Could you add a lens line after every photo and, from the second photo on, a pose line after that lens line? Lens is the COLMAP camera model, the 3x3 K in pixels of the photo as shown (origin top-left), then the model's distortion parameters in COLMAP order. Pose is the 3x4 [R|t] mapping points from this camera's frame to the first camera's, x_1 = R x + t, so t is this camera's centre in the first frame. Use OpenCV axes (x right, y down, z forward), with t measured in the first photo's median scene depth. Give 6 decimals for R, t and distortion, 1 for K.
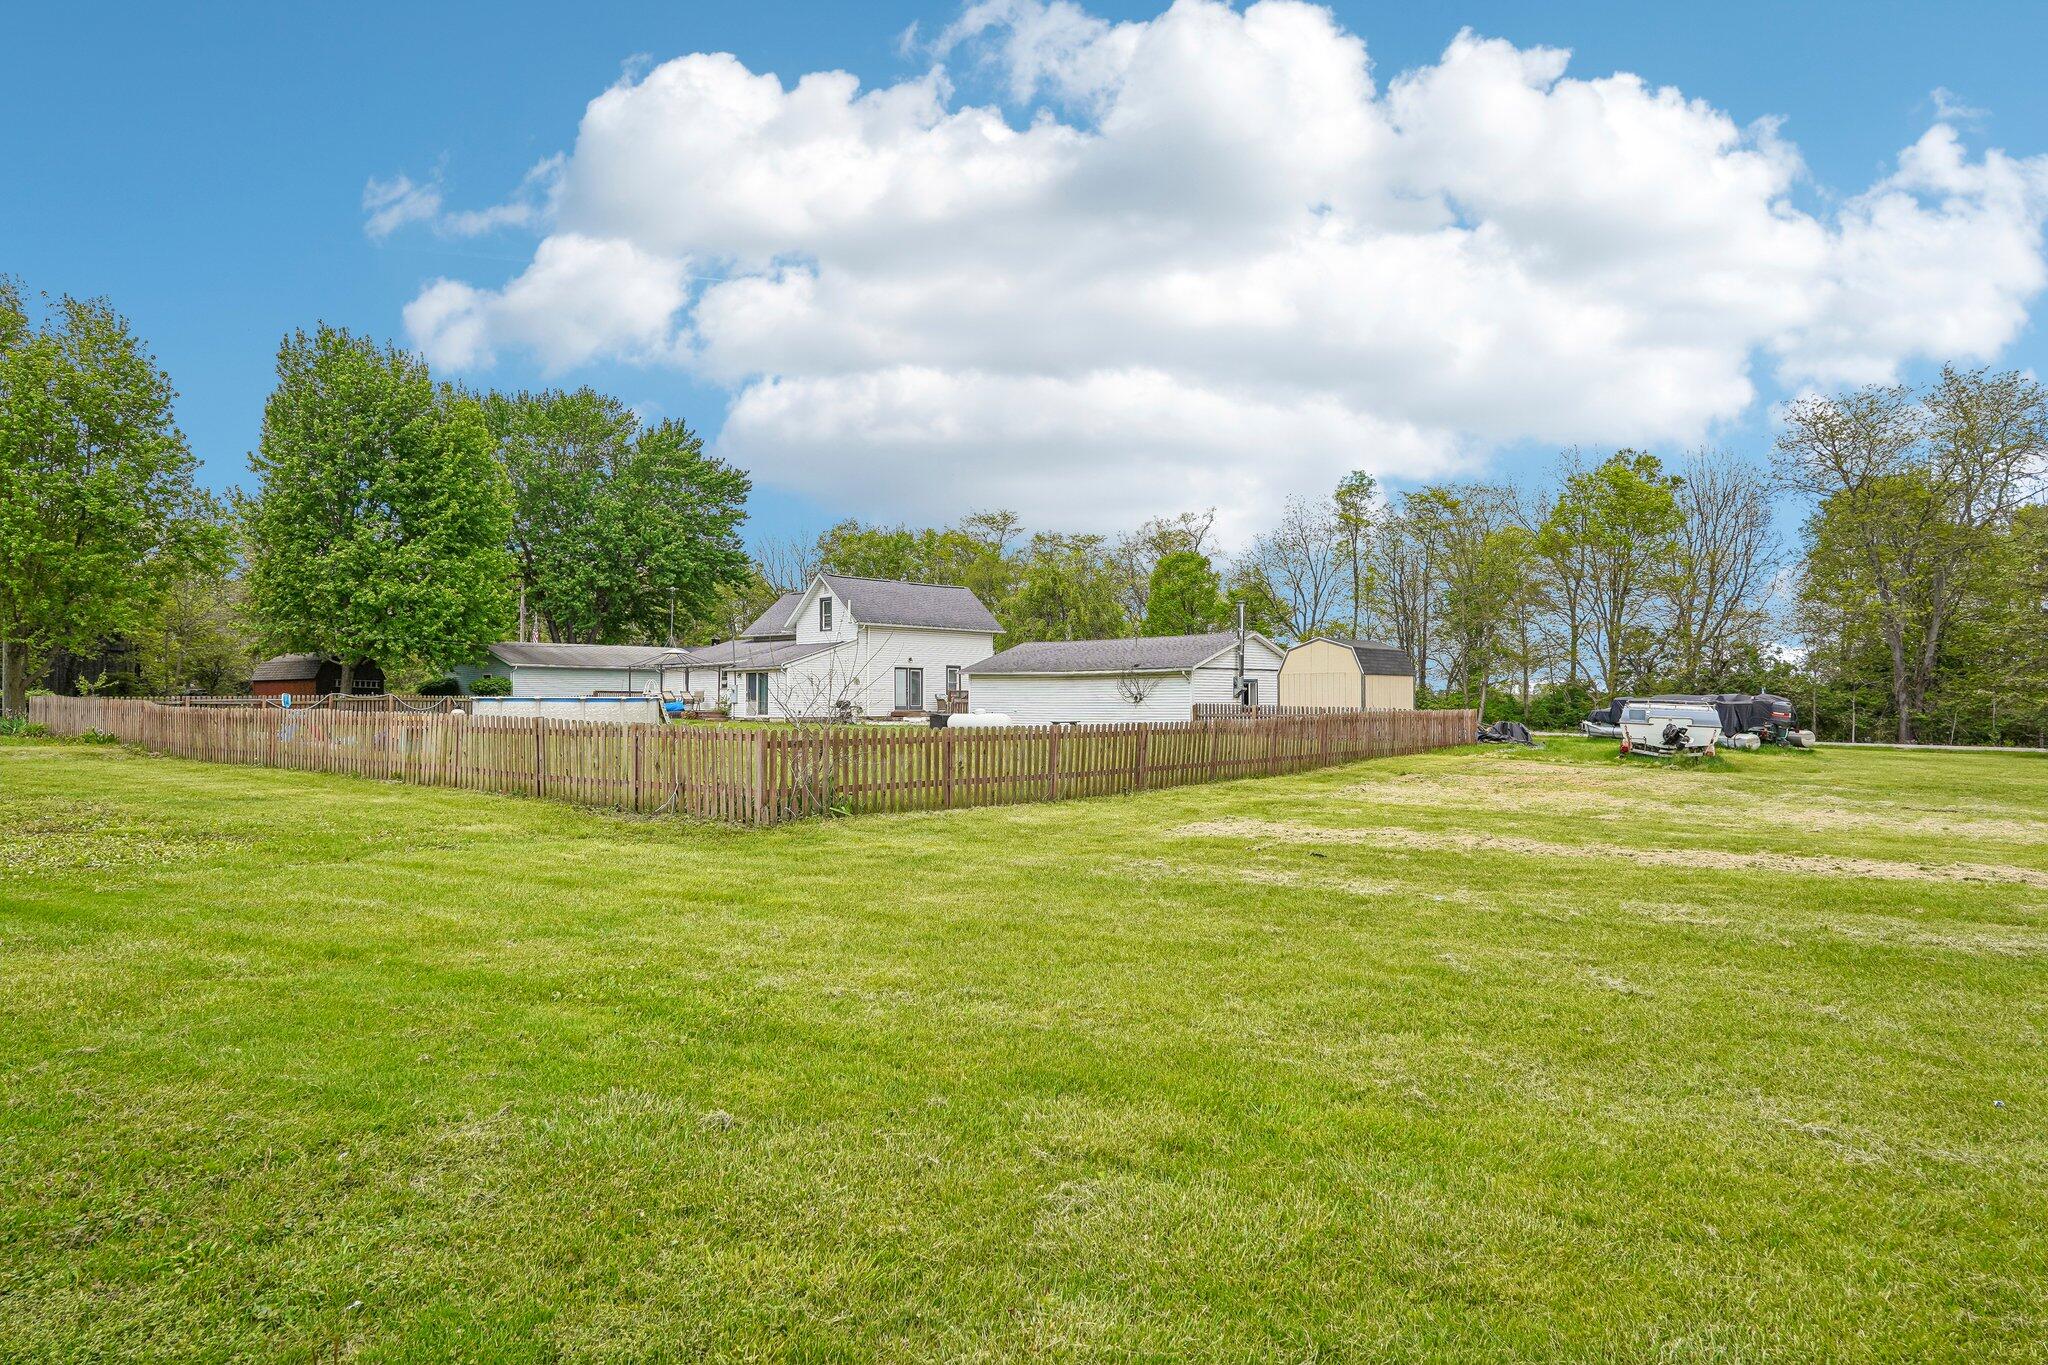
lens RADIAL K [[1167.5, 0, 1024.0], [0, 1167.5, 682.5], [0, 0, 1]] dist [0.004671, -0.000255]
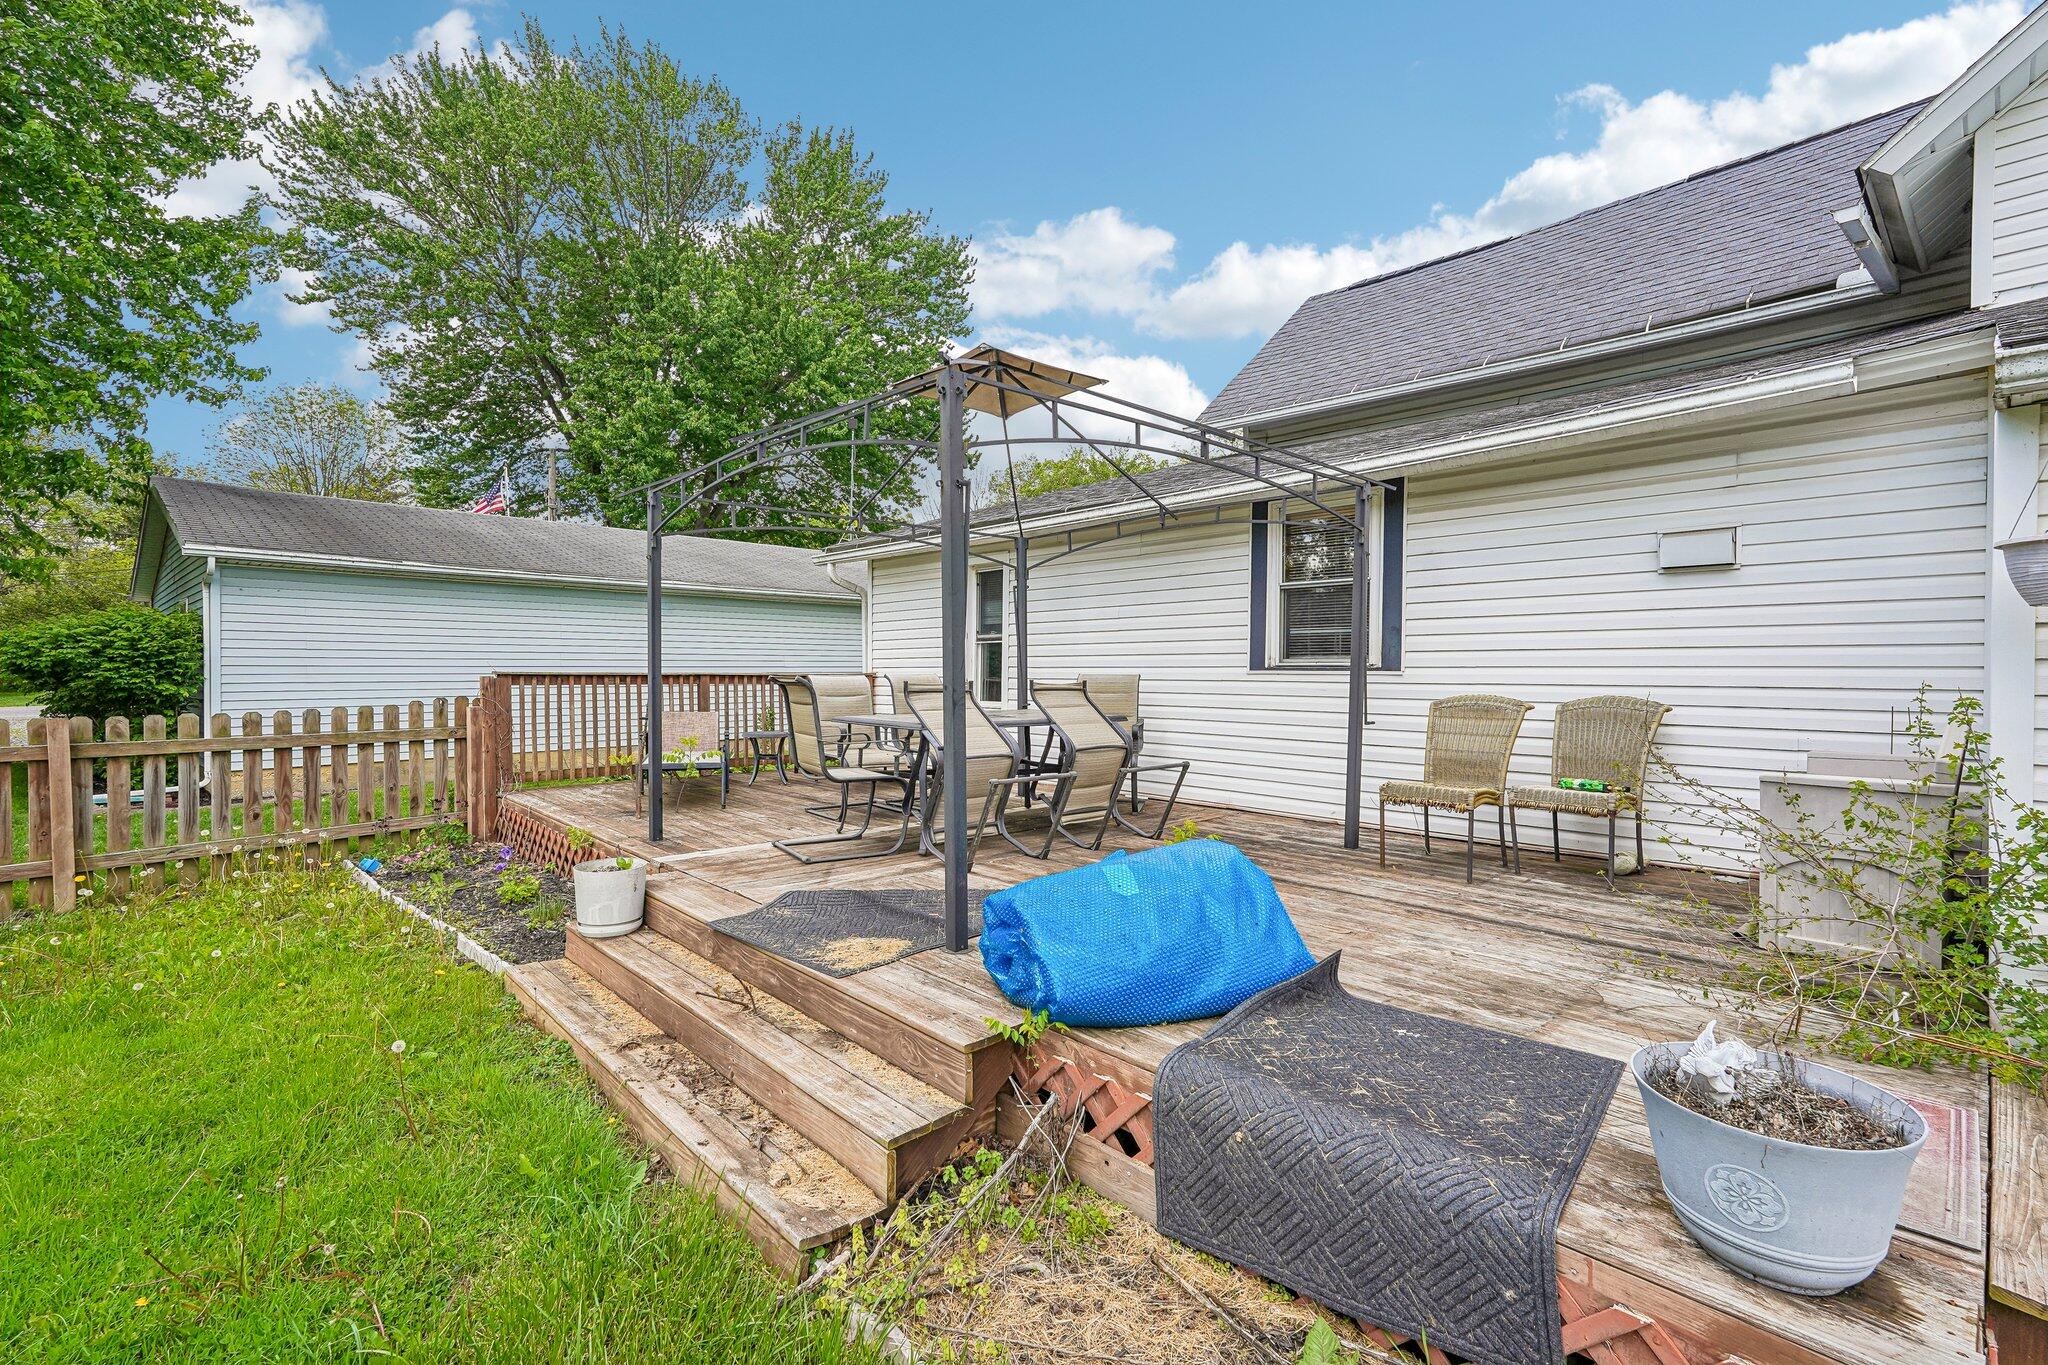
lens RADIAL K [[900.0, 0, 1024.0], [0, 900.0, 682.5], [0, 0, 1]] dist [-0.014333, 0.000772]
pose [[0.998335, 0.010164, -0.056785, -0.283732], [-0.007800, 0.999099, 0.041706, 0.002436], [0.057157, -0.041194, 0.997515, 0.883800]]
